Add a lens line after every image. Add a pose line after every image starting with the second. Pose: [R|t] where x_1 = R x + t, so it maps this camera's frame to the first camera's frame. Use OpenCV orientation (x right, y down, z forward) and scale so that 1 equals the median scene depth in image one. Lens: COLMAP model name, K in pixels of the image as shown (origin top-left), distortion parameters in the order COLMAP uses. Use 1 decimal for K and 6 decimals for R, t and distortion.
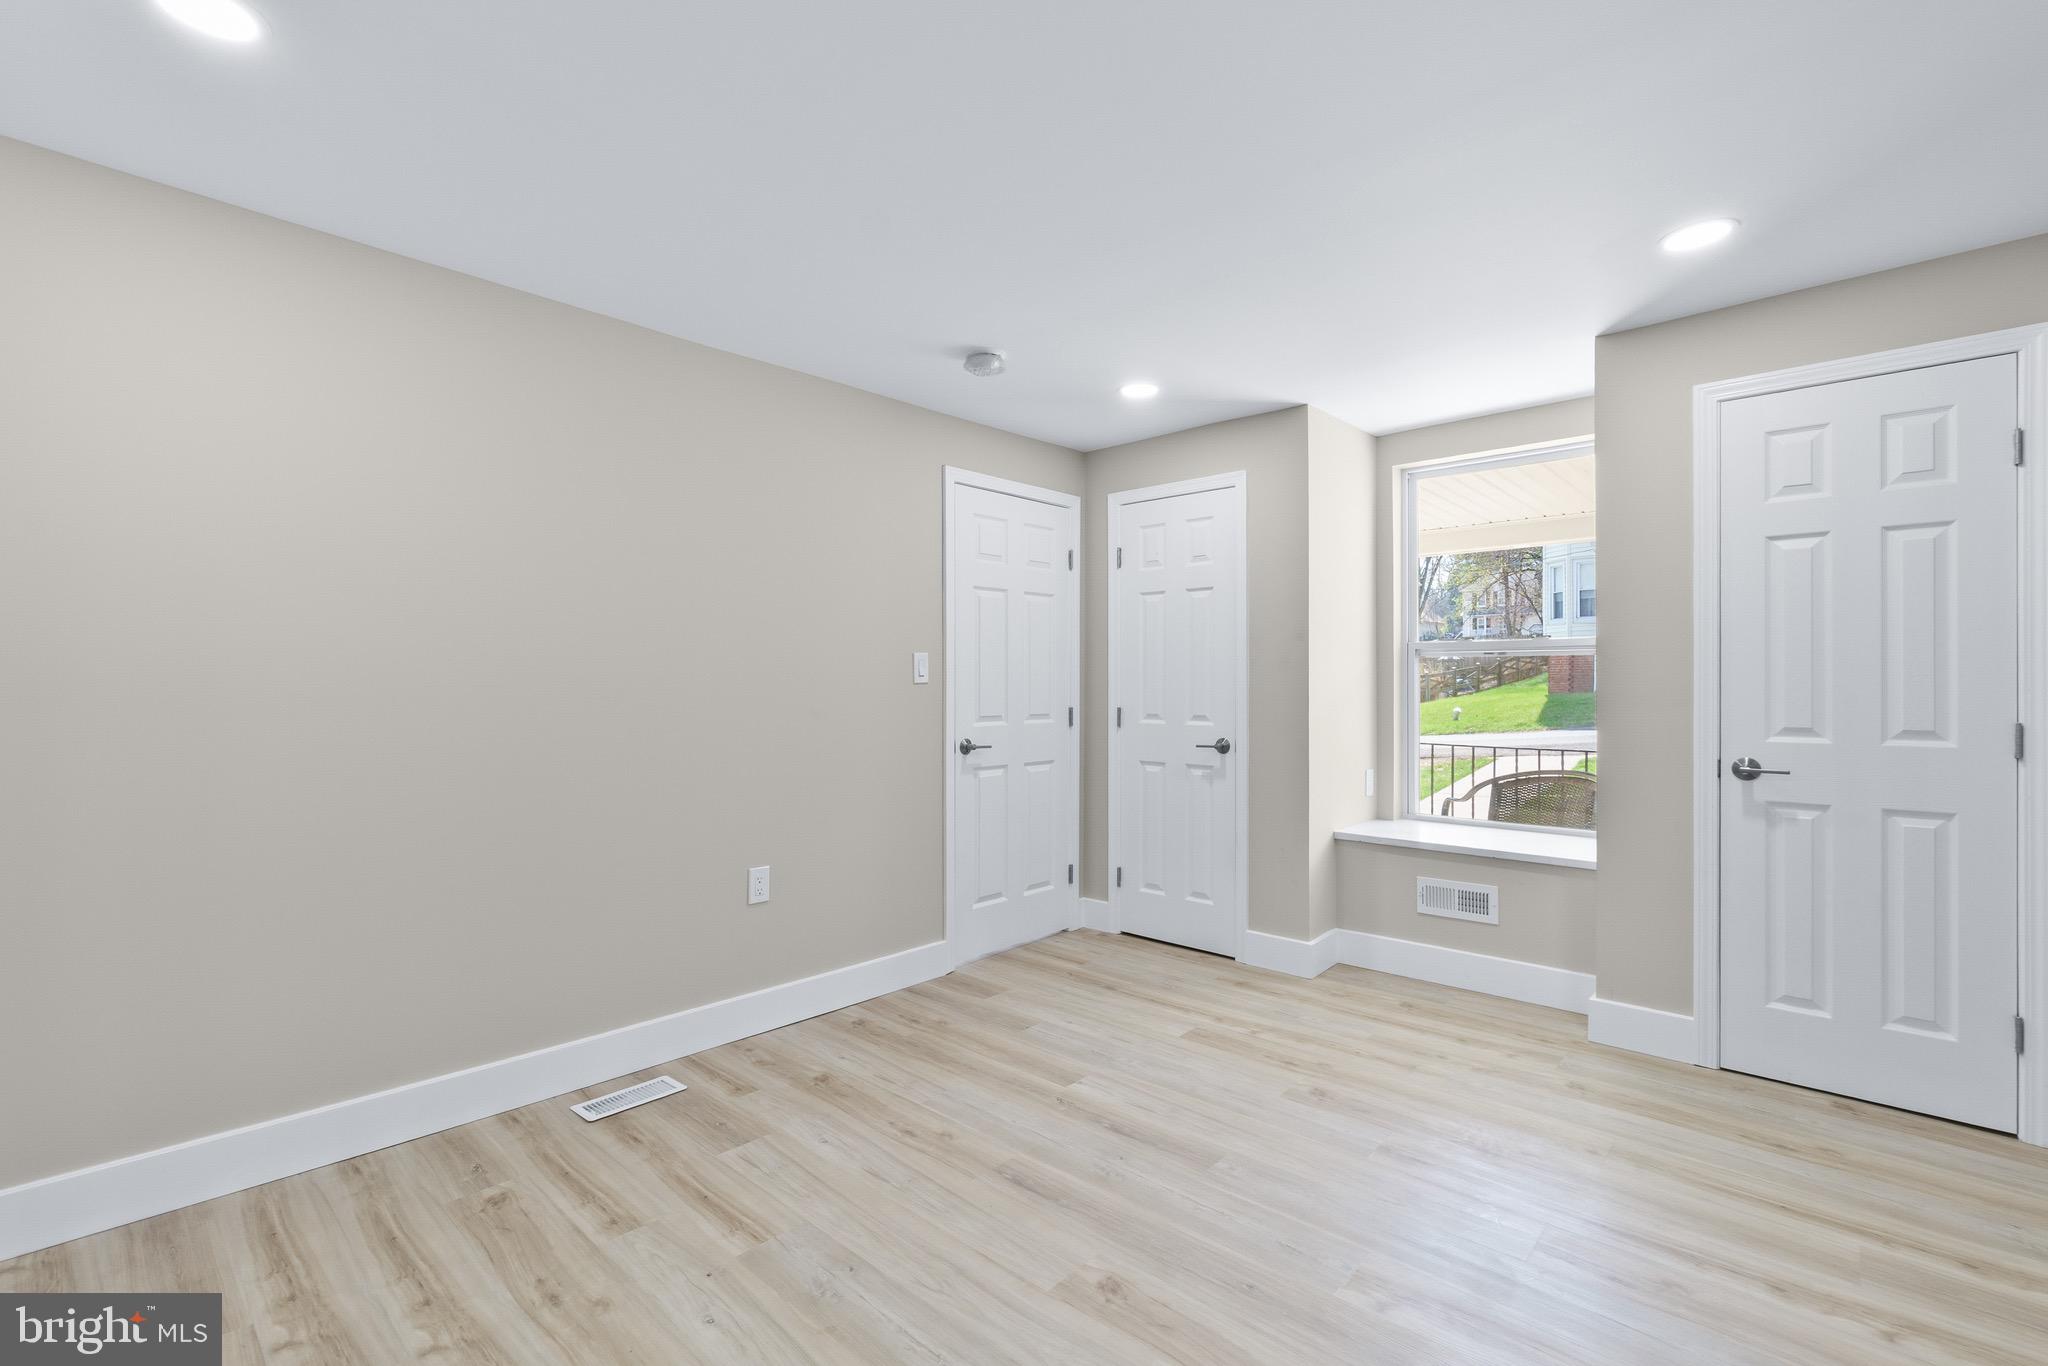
lens RADIAL K [[921.4, 0, 1004.3], [0, 921.4, 691.3], [0, 0, 1]] dist [0.003656, -0.001059]
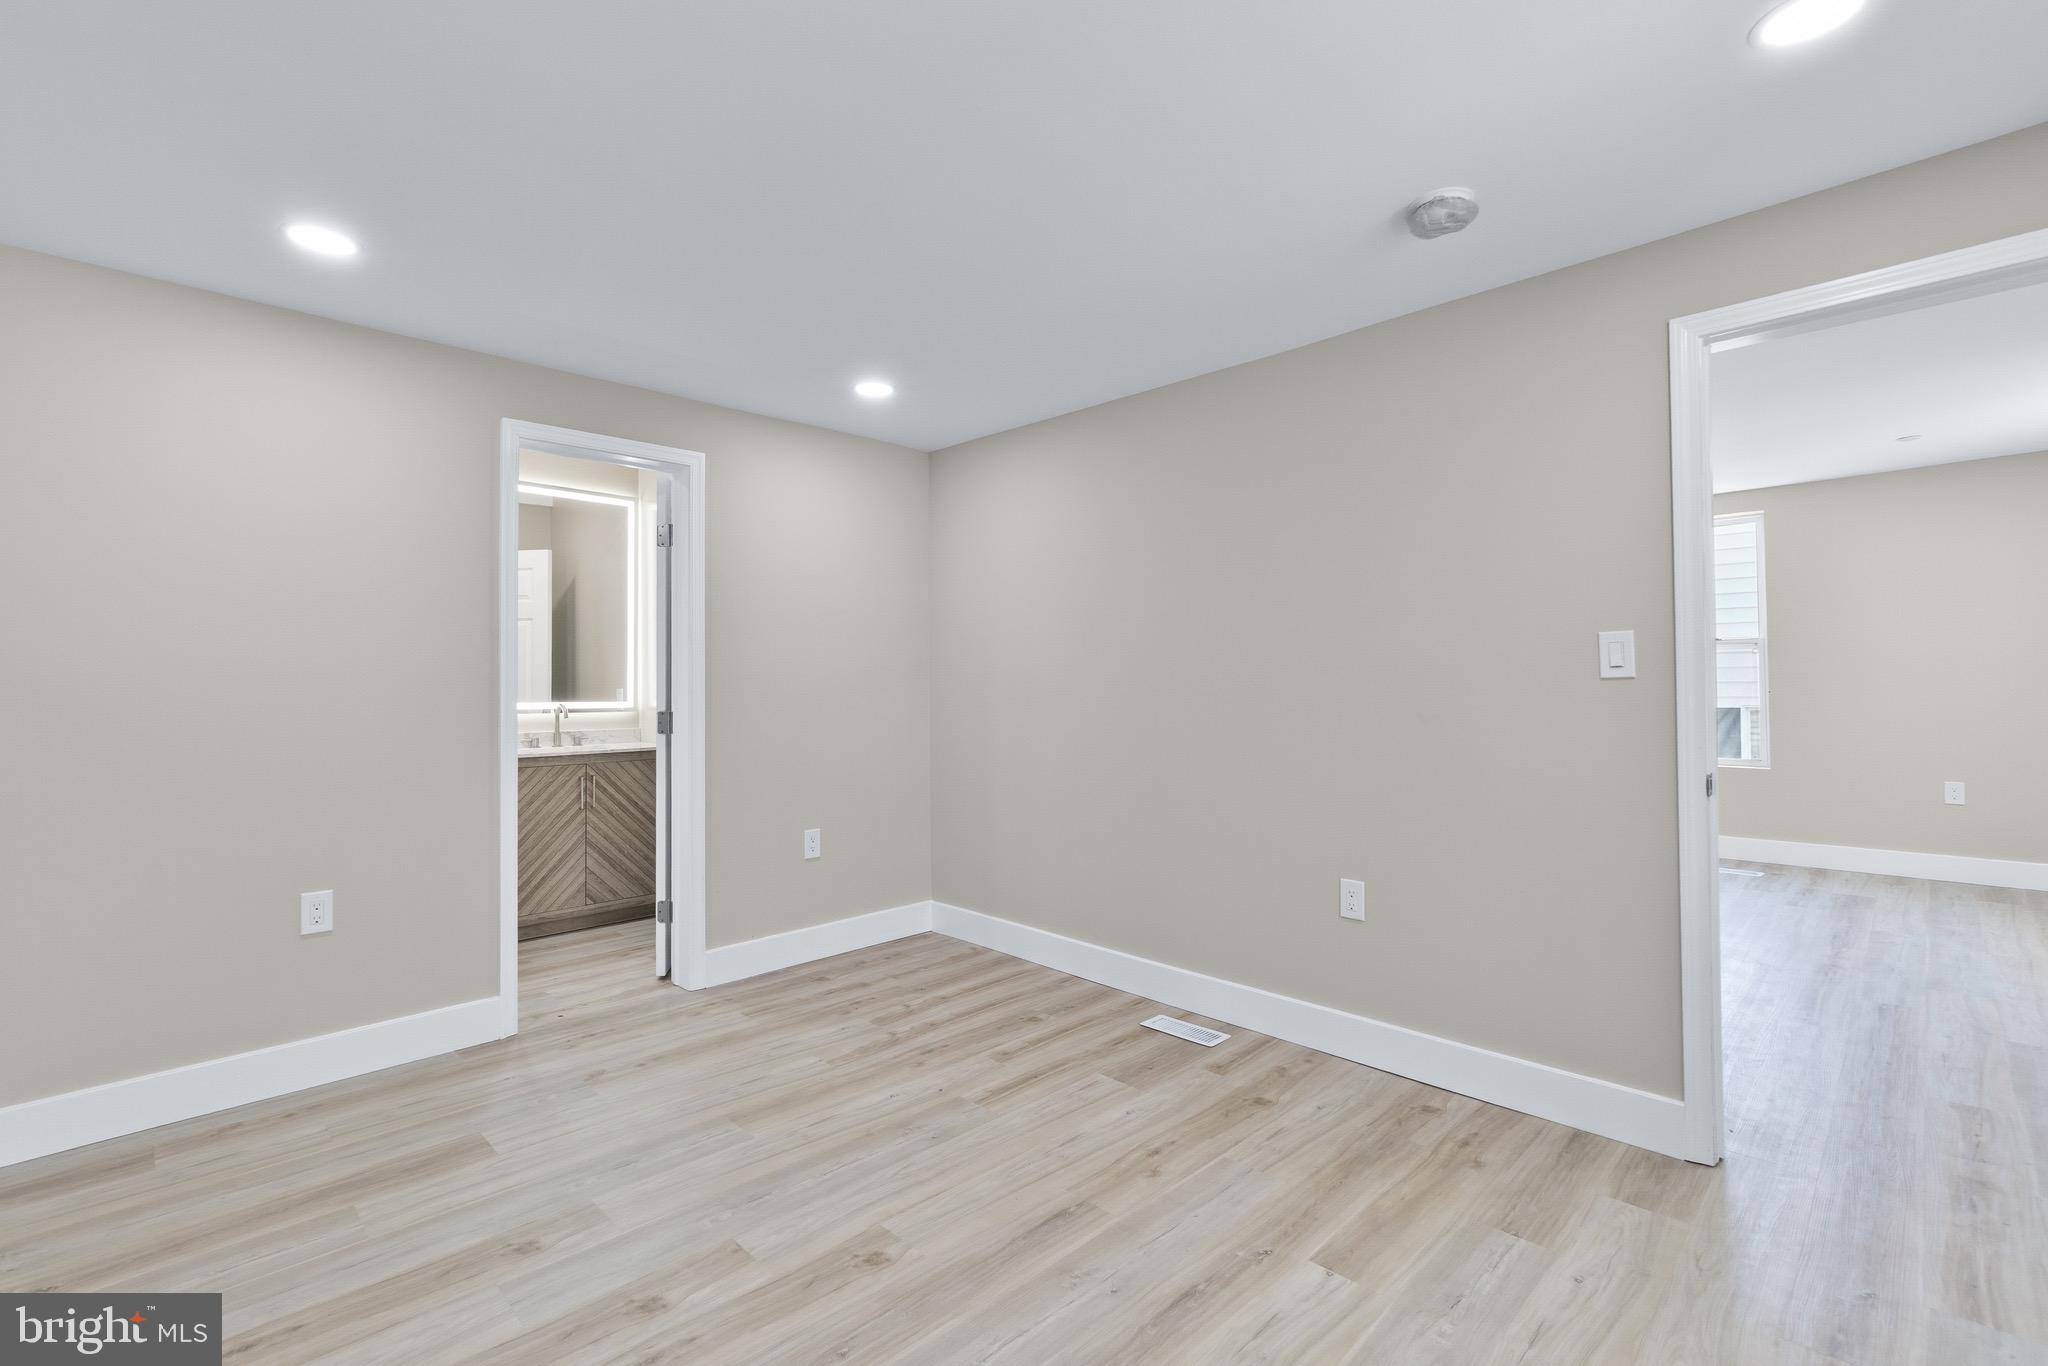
lens RADIAL K [[921.4, 0, 1006.5], [0, 921.4, 675.6], [0, 0, 1]] dist [0.003656, -0.001059]
pose [[-0.055065, -0.014149, -0.998383, 0.886500], [0.002097, 0.999896, -0.014286, -0.002637], [0.998481, -0.002880, -0.055030, 0.920968]]
